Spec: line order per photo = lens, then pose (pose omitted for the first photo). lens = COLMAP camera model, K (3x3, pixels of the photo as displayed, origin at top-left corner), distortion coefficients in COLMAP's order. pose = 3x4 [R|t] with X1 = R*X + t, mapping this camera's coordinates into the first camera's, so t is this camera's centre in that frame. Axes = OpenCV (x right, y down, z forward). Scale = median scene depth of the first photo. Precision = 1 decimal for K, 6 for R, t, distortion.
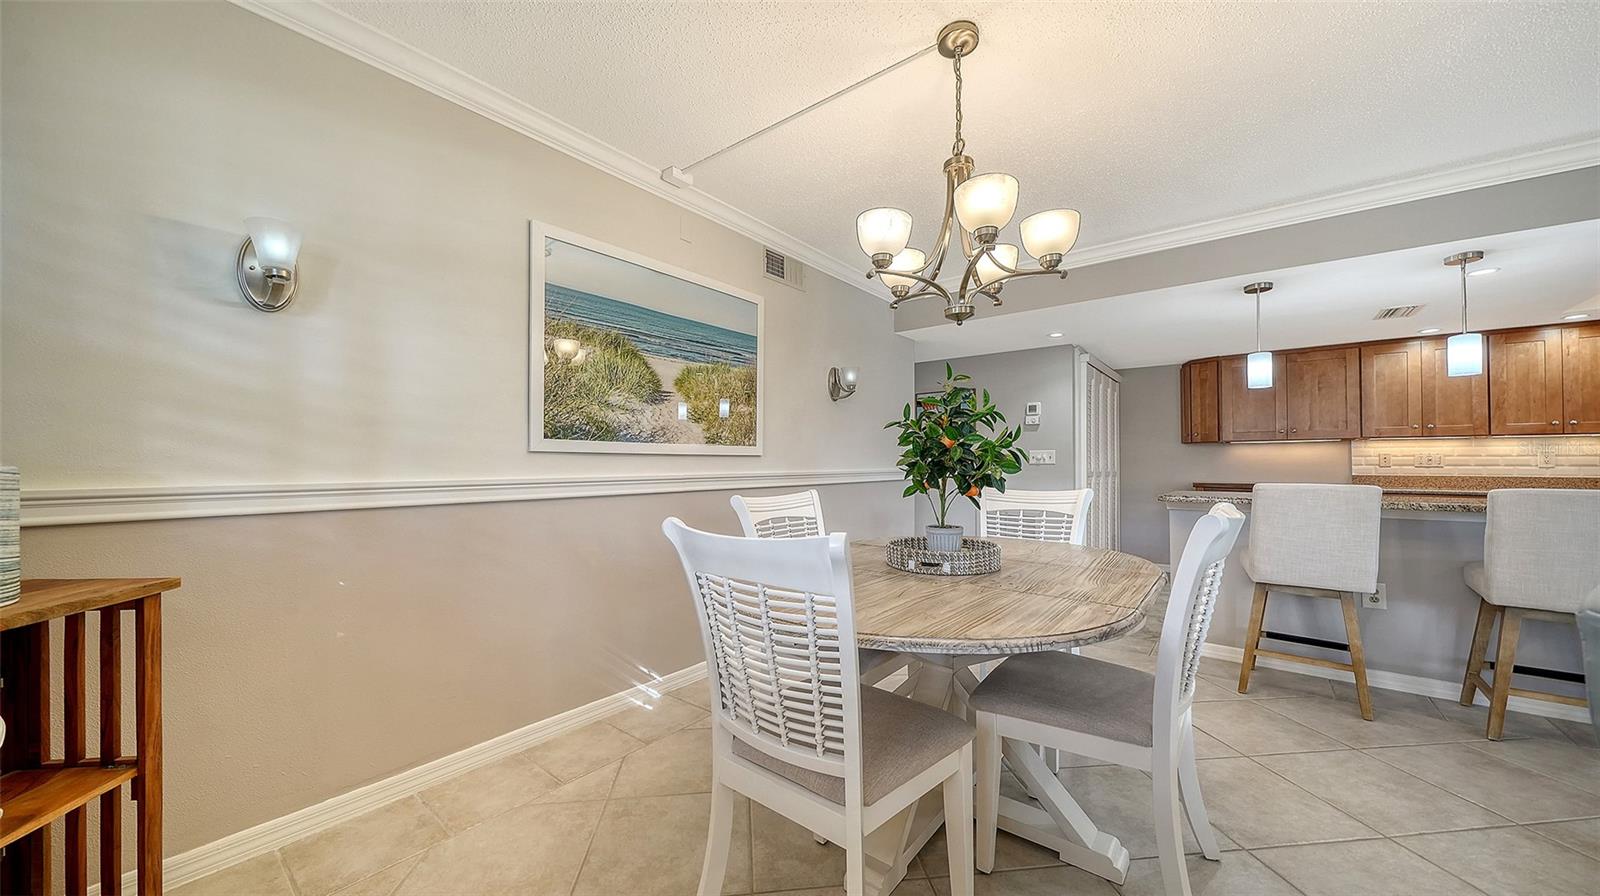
lens RADIAL K [[544.1, 0, 799.7], [0, 544.1, 466.7], [0, 0, 1]] dist [-0.000446, -0.006702]
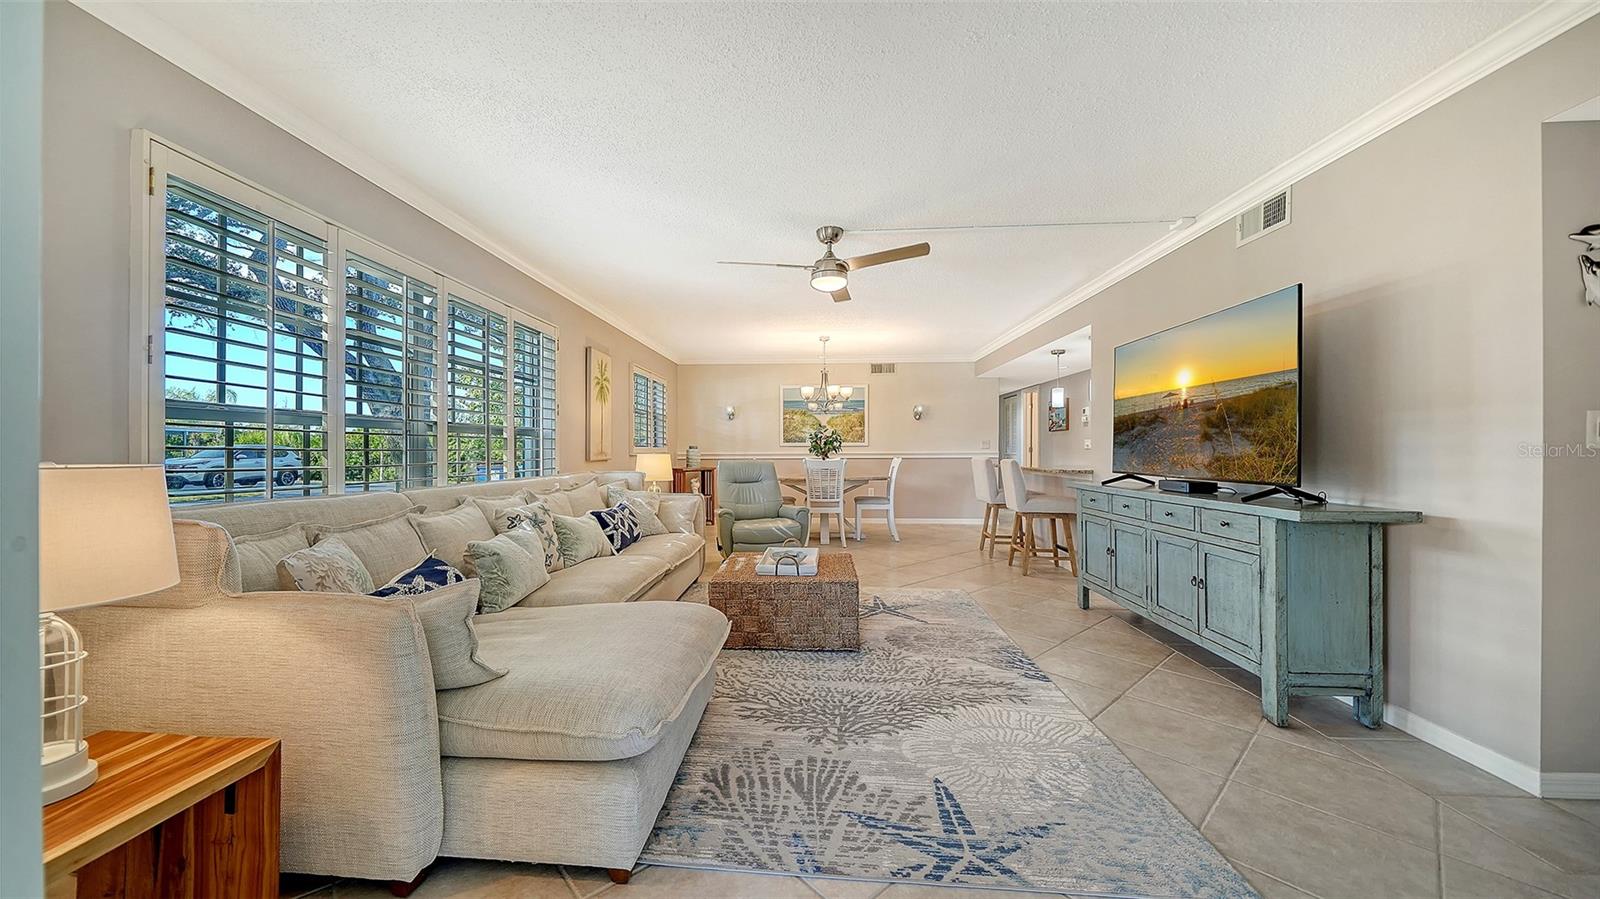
lens RADIAL K [[576.1, 0, 756.2], [0, 576.1, 444.2], [0, 0, 1]] dist [-0.000539, -0.000027]
pose [[0.539919, -0.006442, -0.841692, 1.805077], [-0.006197, 0.999913, -0.011627, 0.004133], [0.841694, 0.011494, 0.539833, -0.846563]]
